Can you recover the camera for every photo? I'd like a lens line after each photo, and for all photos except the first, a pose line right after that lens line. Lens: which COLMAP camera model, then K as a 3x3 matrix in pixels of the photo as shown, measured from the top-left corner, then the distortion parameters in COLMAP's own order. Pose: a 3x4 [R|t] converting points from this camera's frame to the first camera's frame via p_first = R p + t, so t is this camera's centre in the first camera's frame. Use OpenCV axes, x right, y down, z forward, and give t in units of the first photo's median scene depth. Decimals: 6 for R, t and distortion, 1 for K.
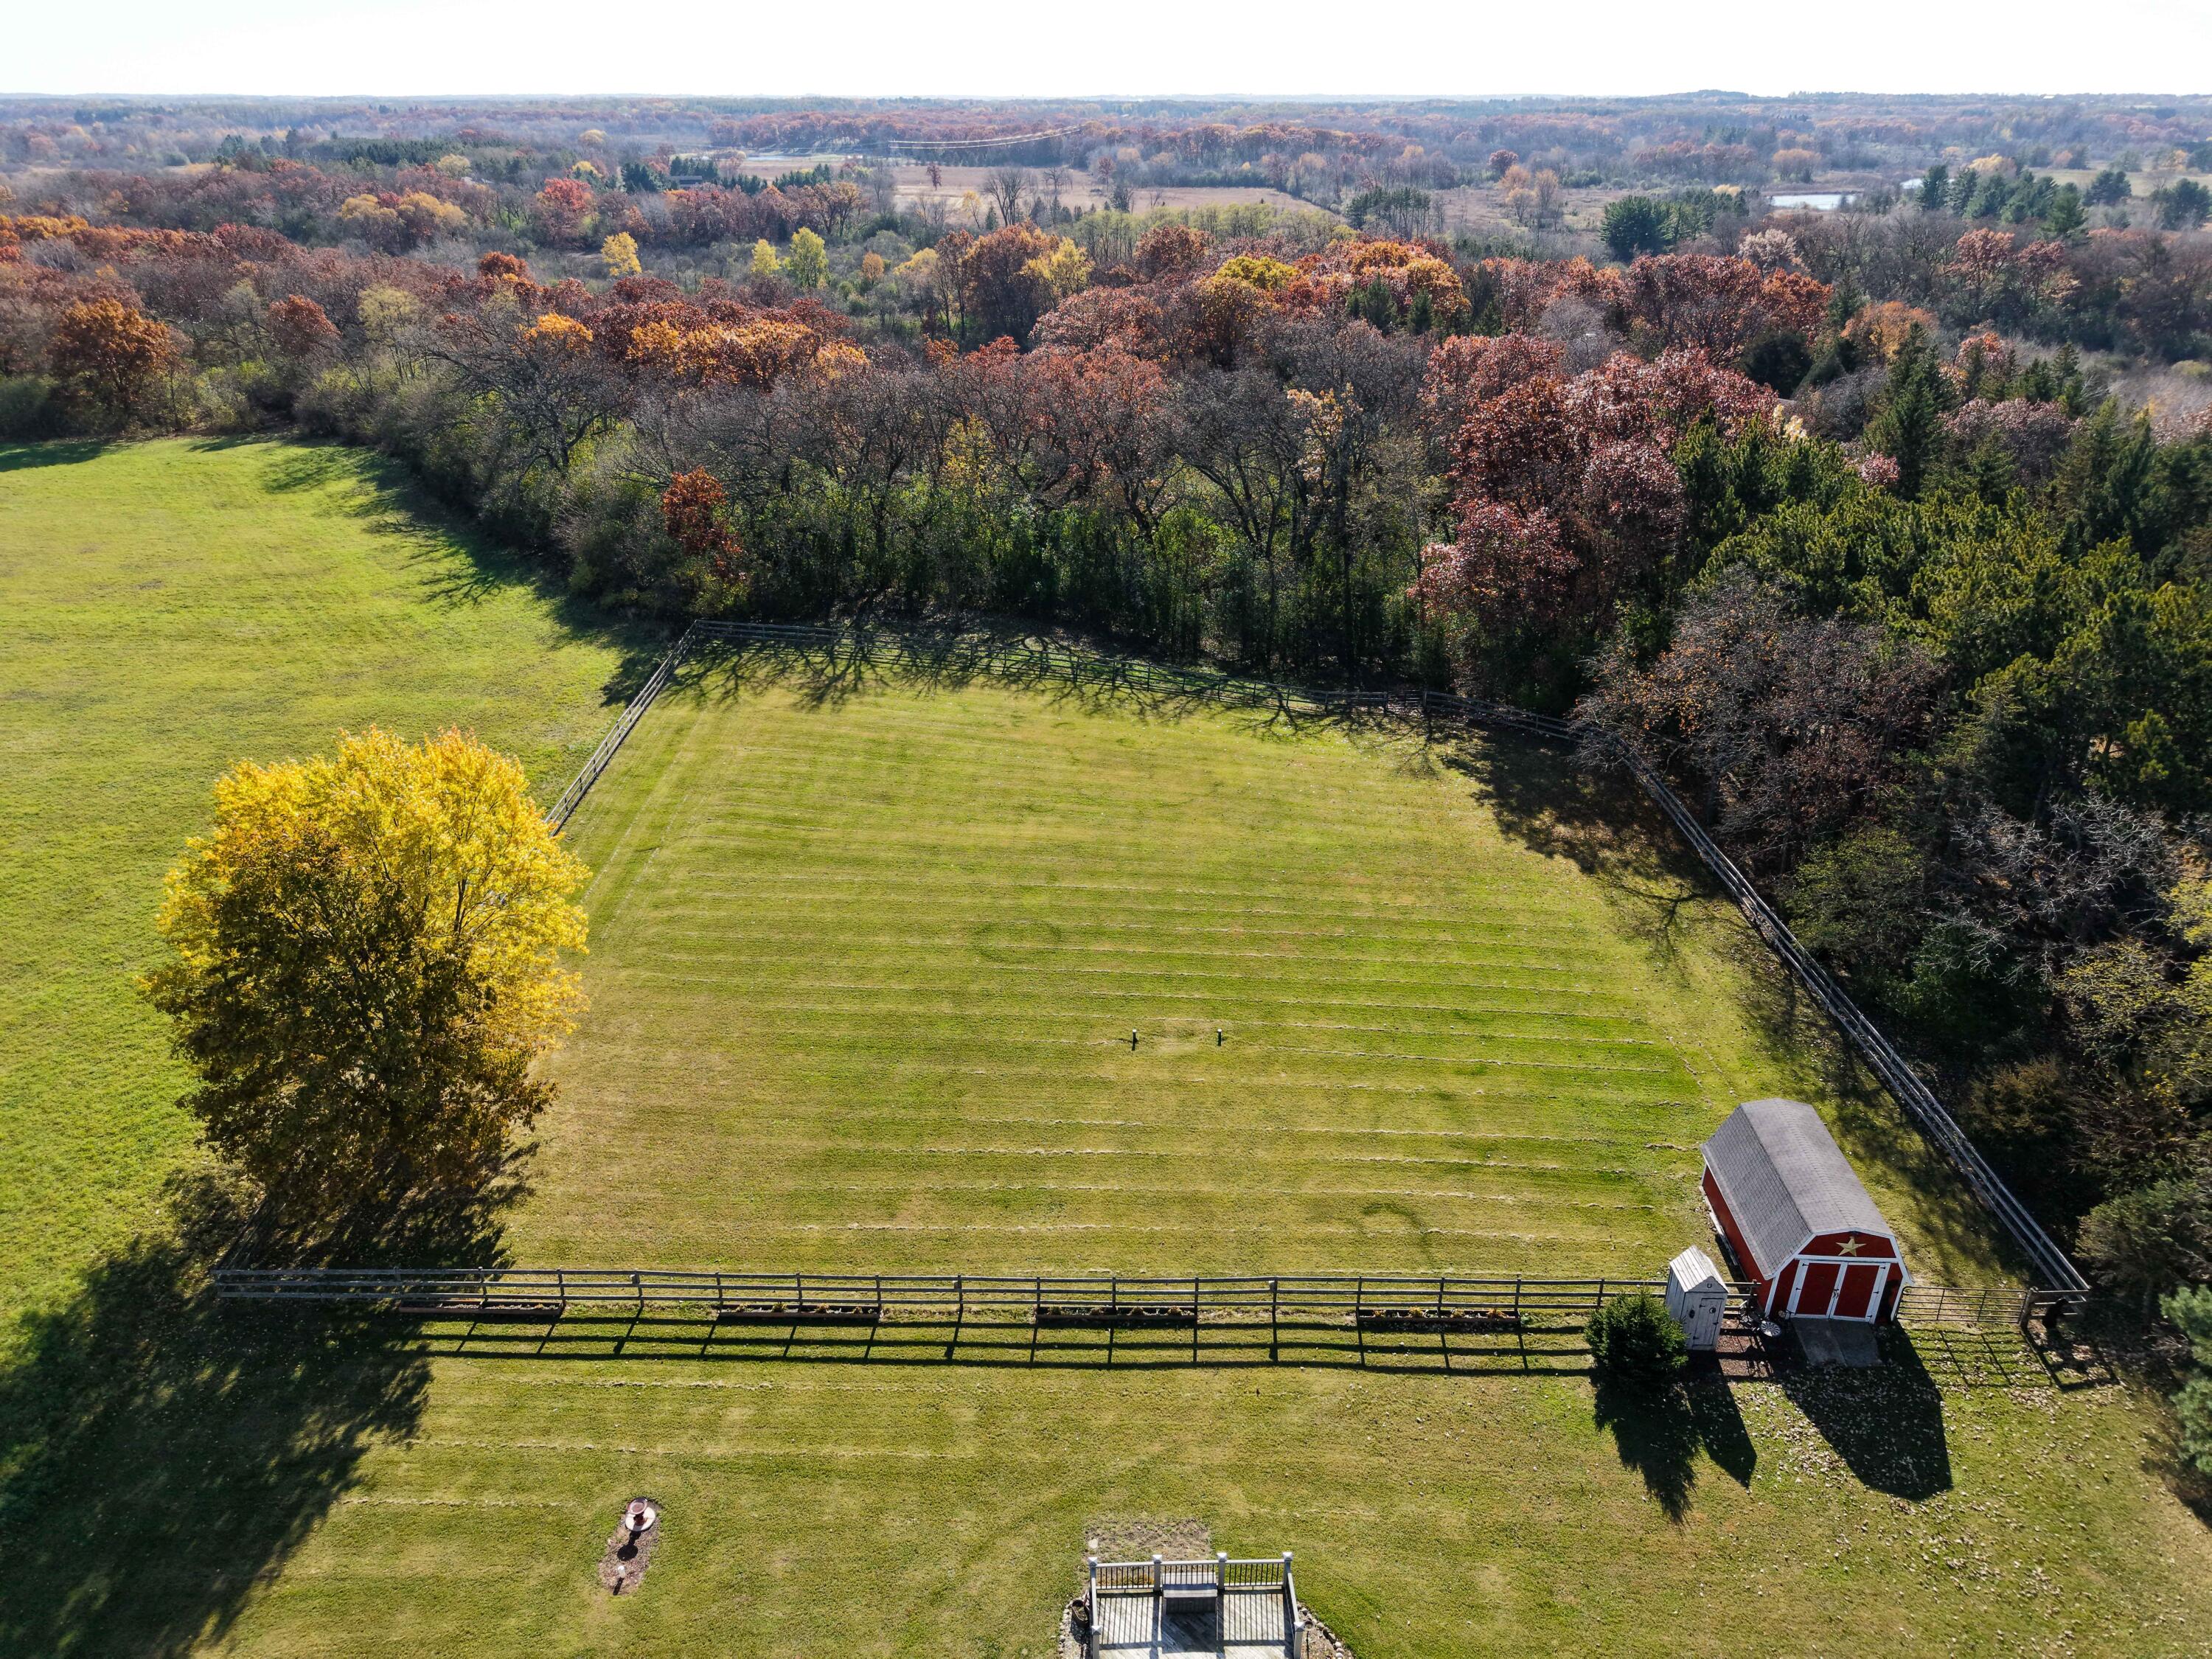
lens RADIAL K [[1507.9, 0, 1106.0], [0, 1507.9, 829.5], [0, 0, 1]] dist [0.050438, -0.045765]
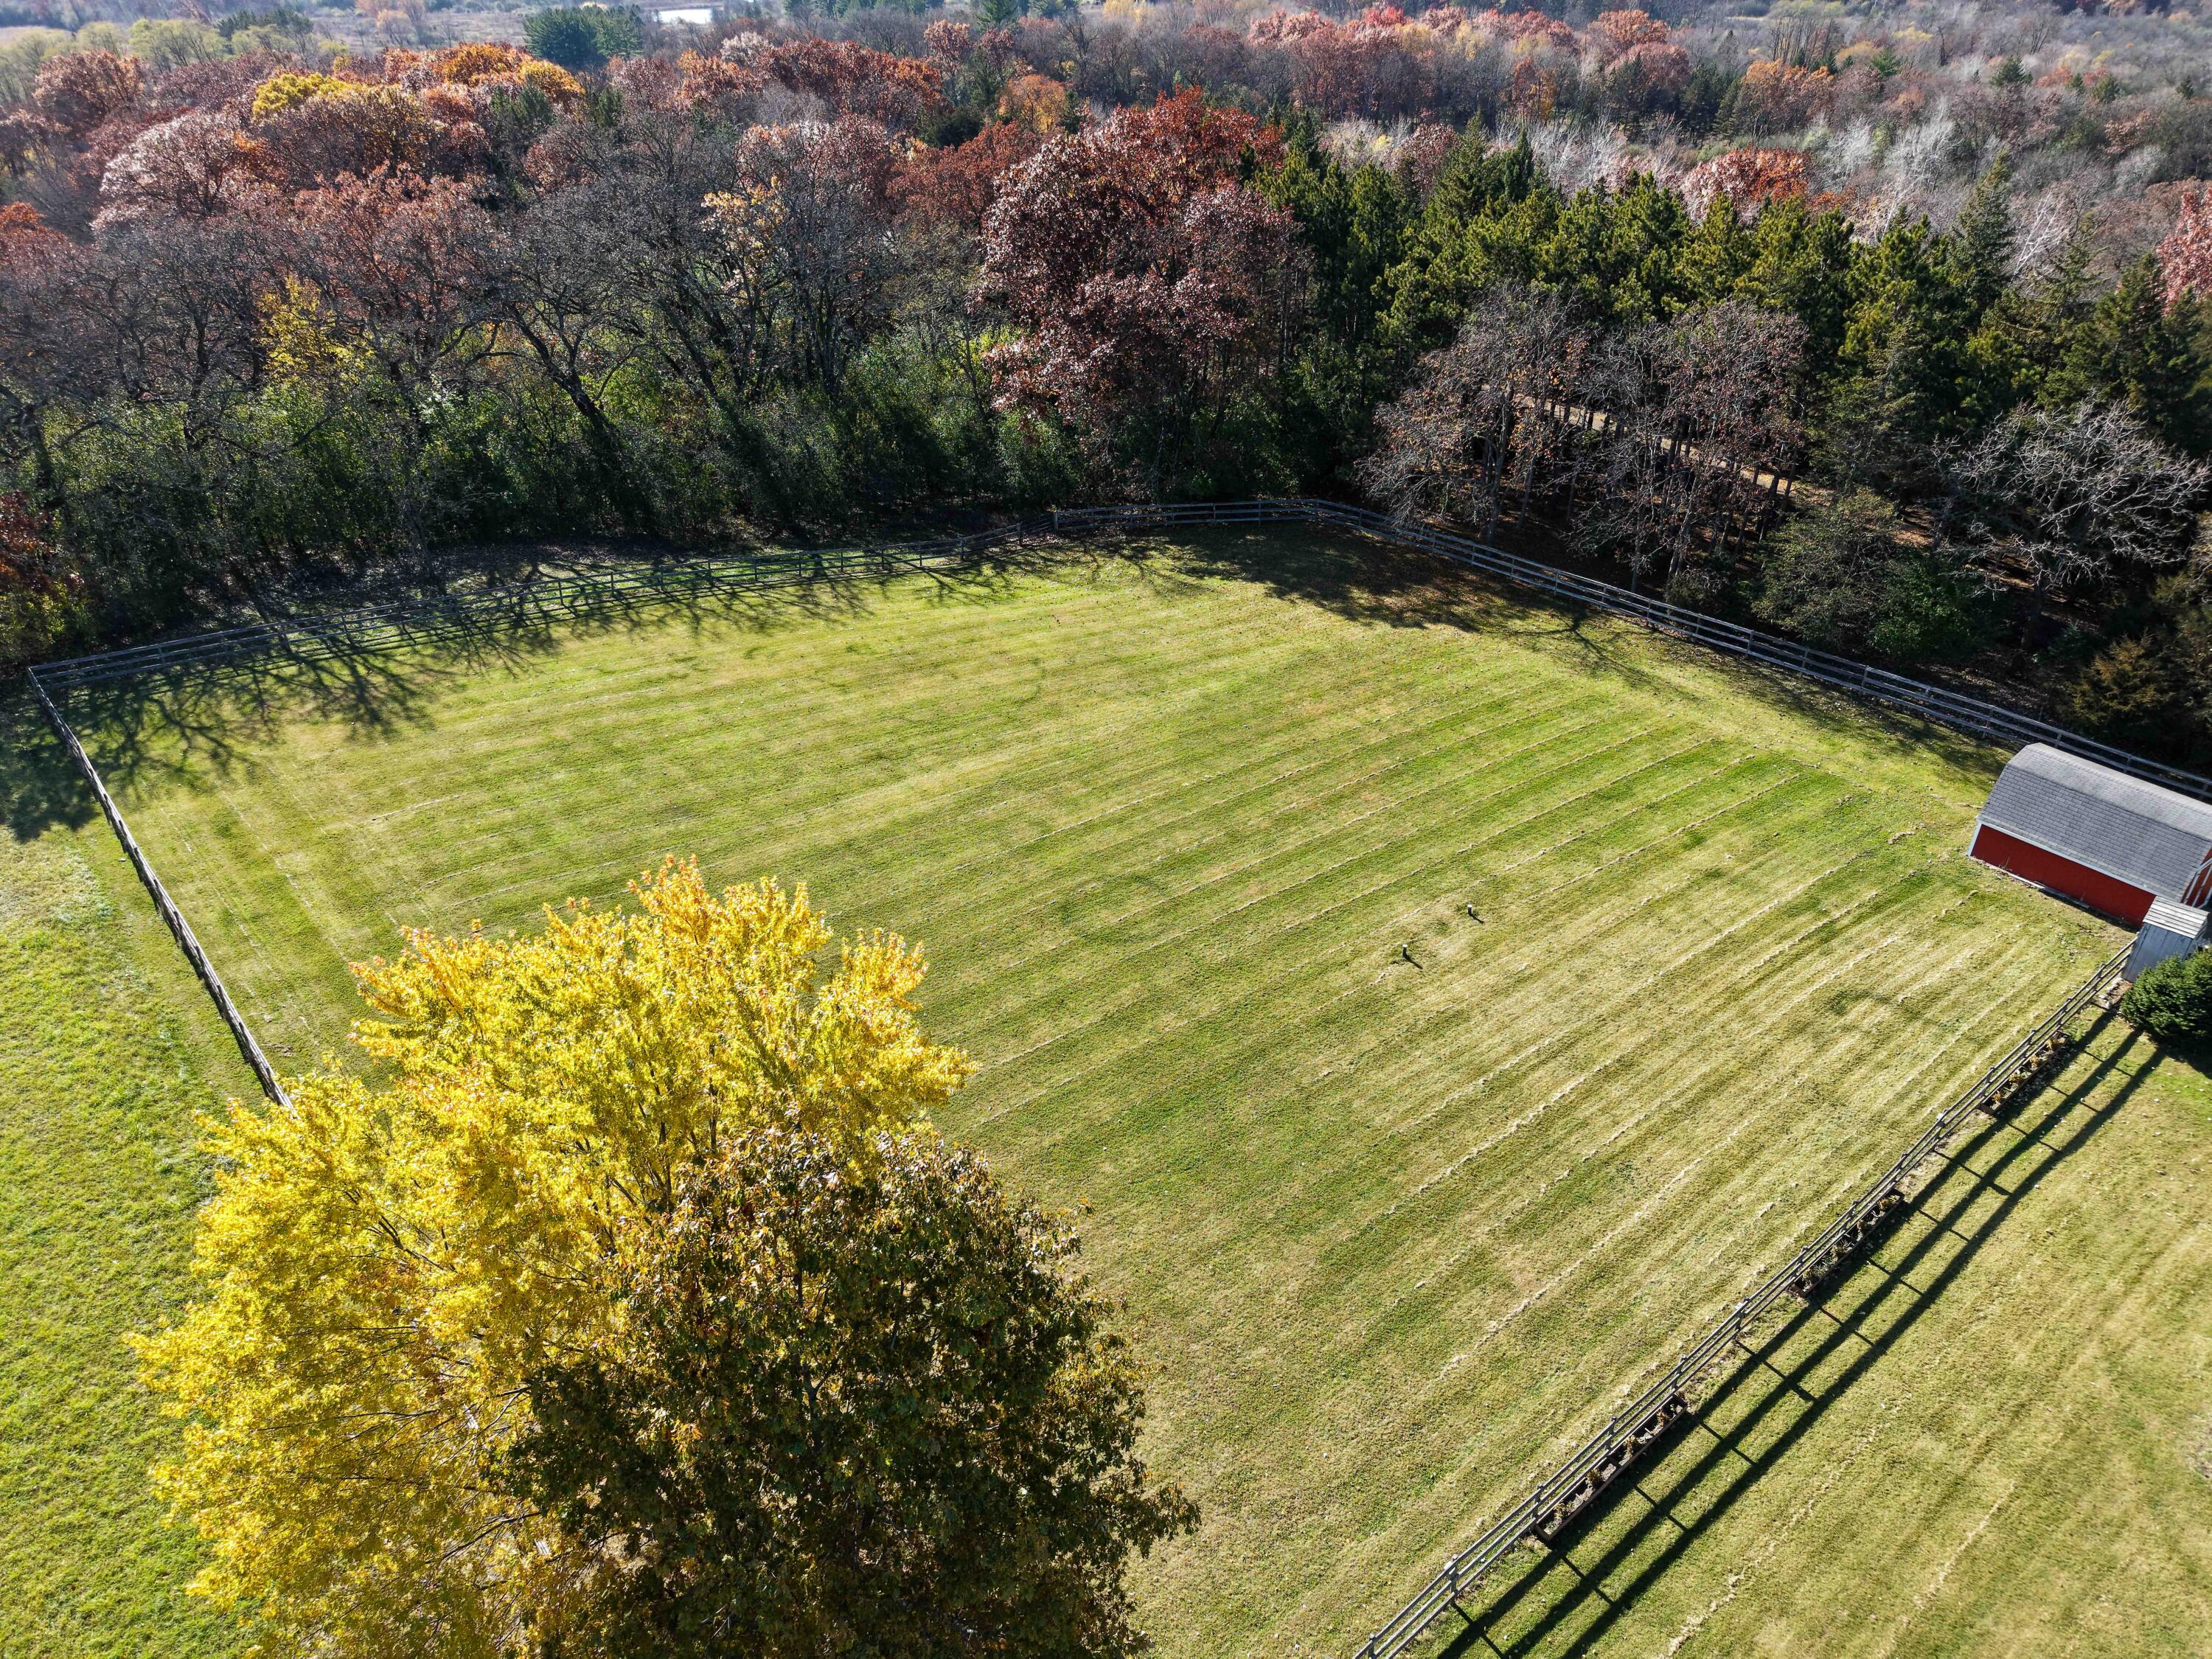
lens RADIAL K [[1507.9, 0, 1106.0], [0, 1507.9, 829.5], [0, 0, 1]] dist [0.050438, -0.045765]
pose [[0.758373, -0.335249, 0.558997, -0.664645], [0.285513, 0.941798, 0.177481, -0.136956], [-0.585963, 0.025004, 0.809952, 0.578213]]
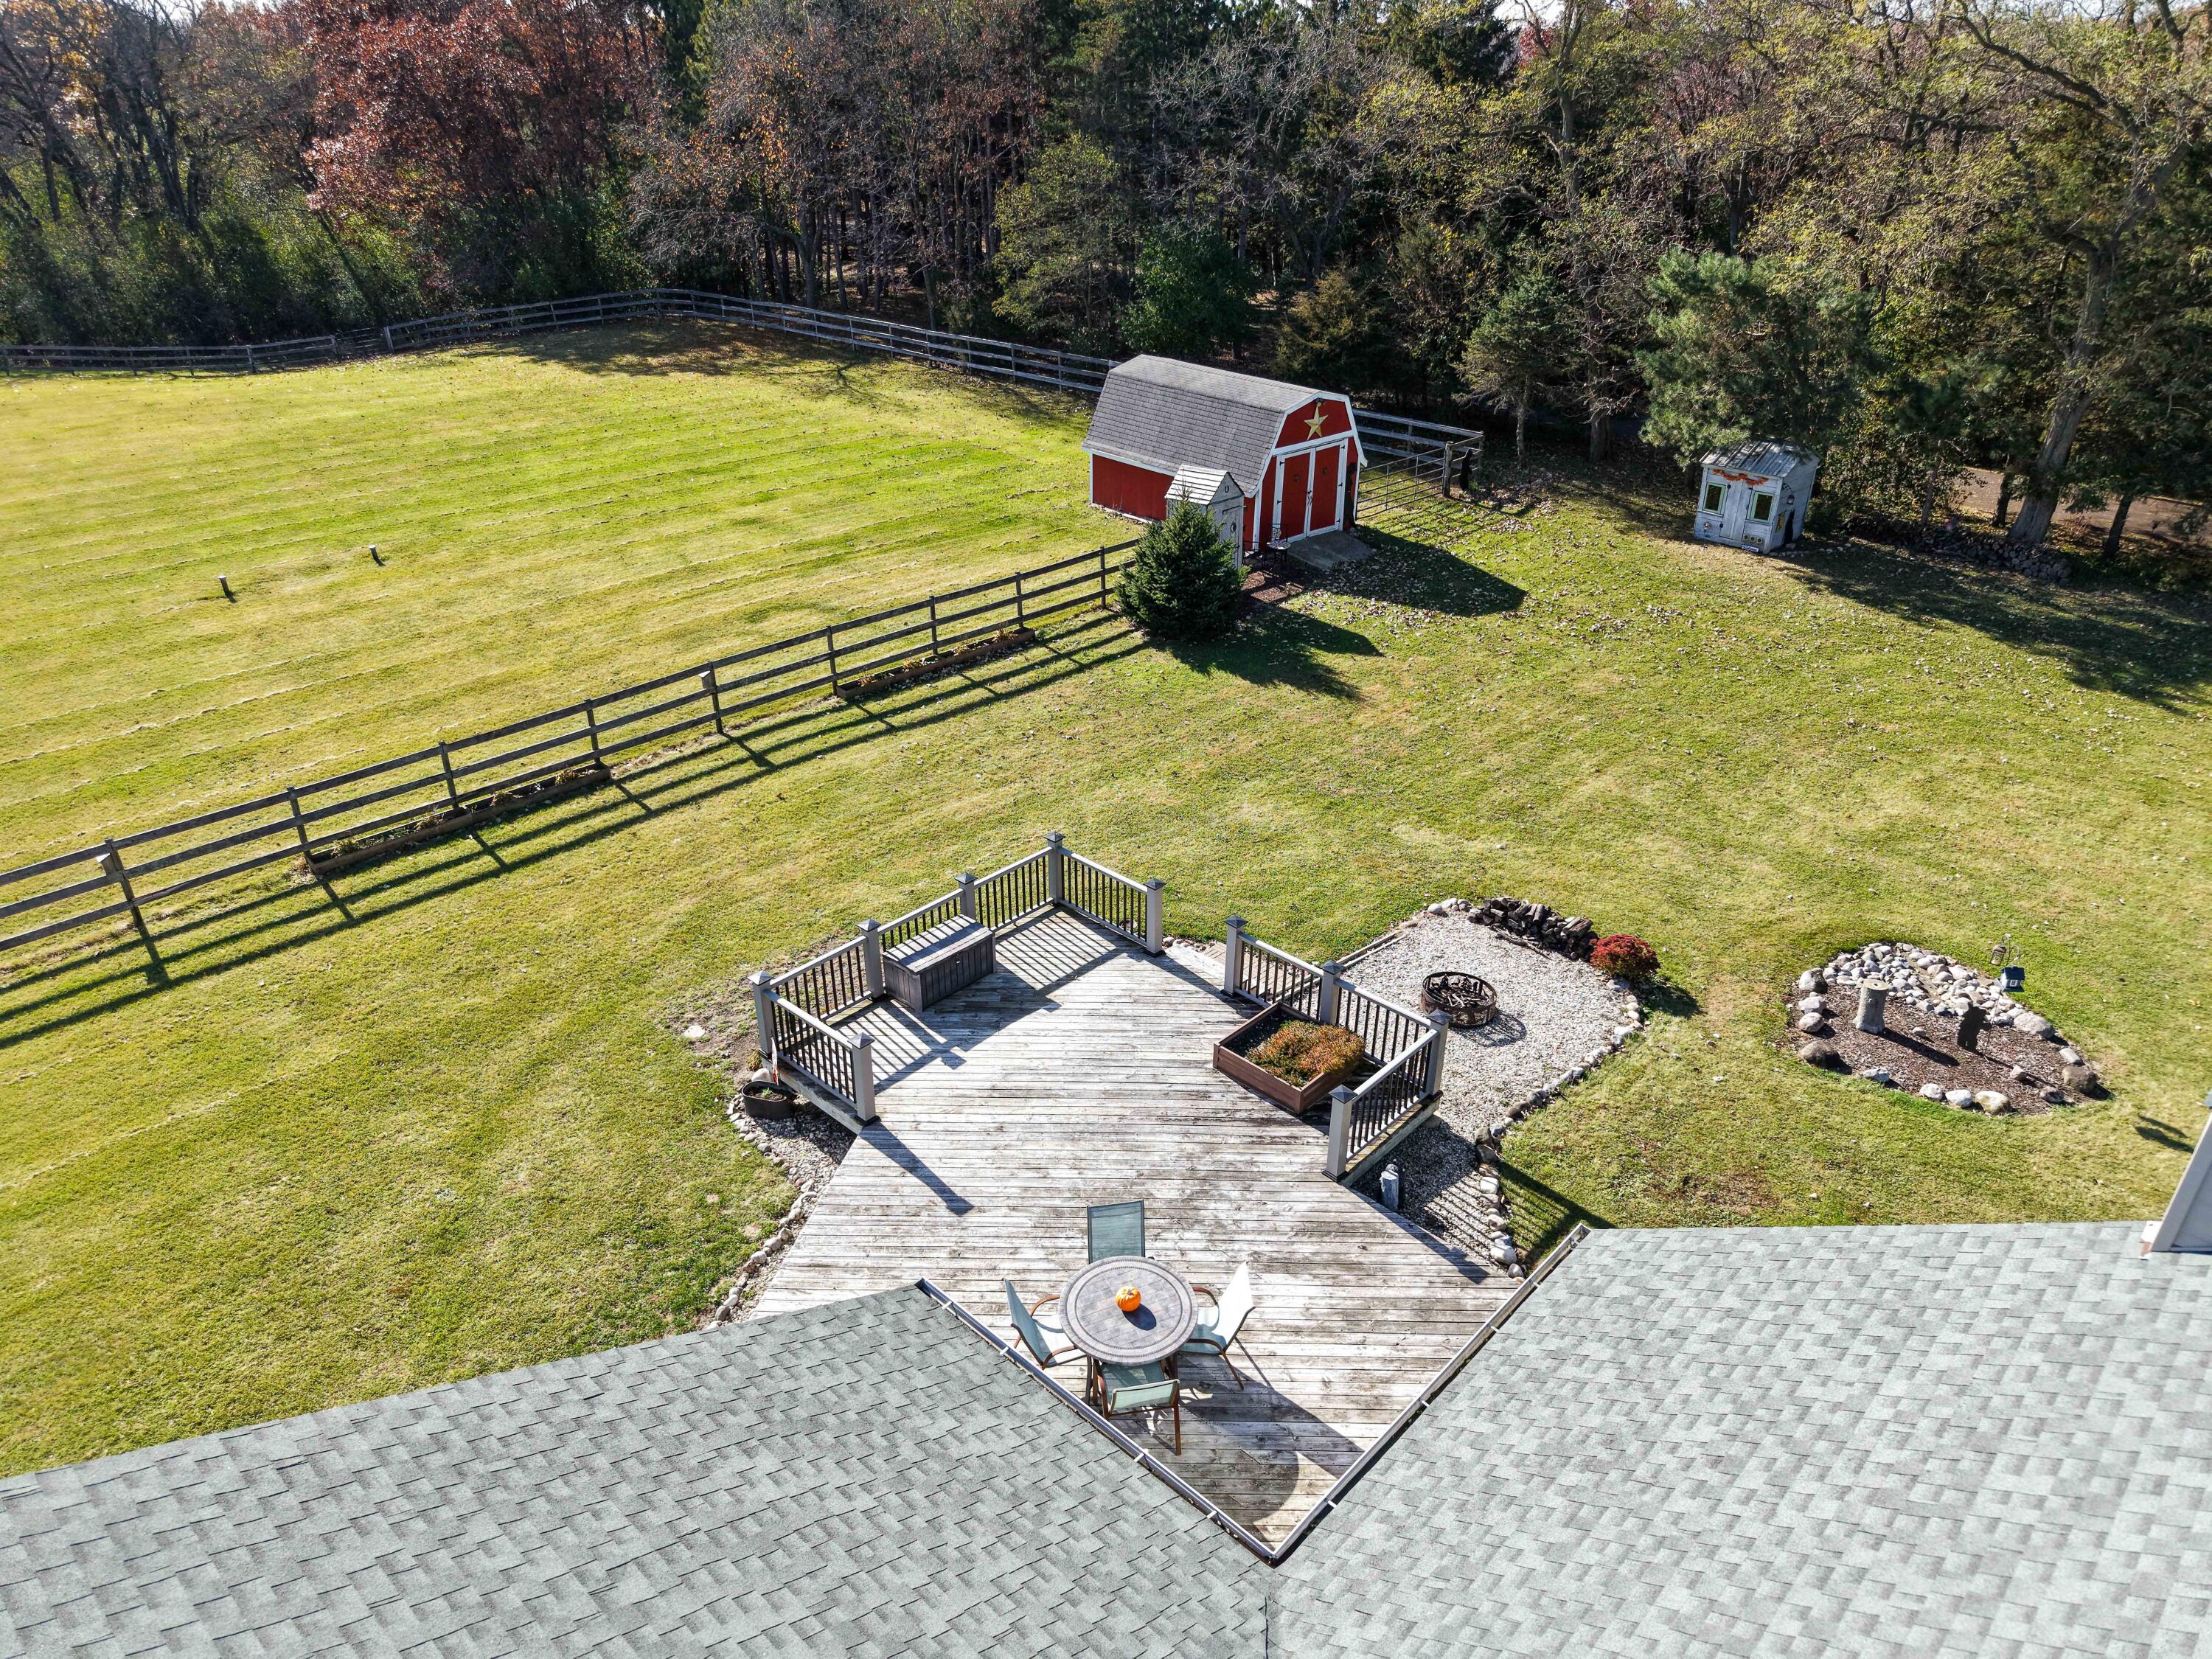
lens RADIAL K [[1493.7, 0, 1137.8], [0, 1493.7, 827.2], [0, 0, 1]] dist [0.007130, -0.040444]
pose [[0.700992, -0.328161, 0.633183, -0.162599], [0.309606, 0.939847, 0.144333, 0.321695], [-0.642459, 0.094861, 0.760426, 0.448178]]
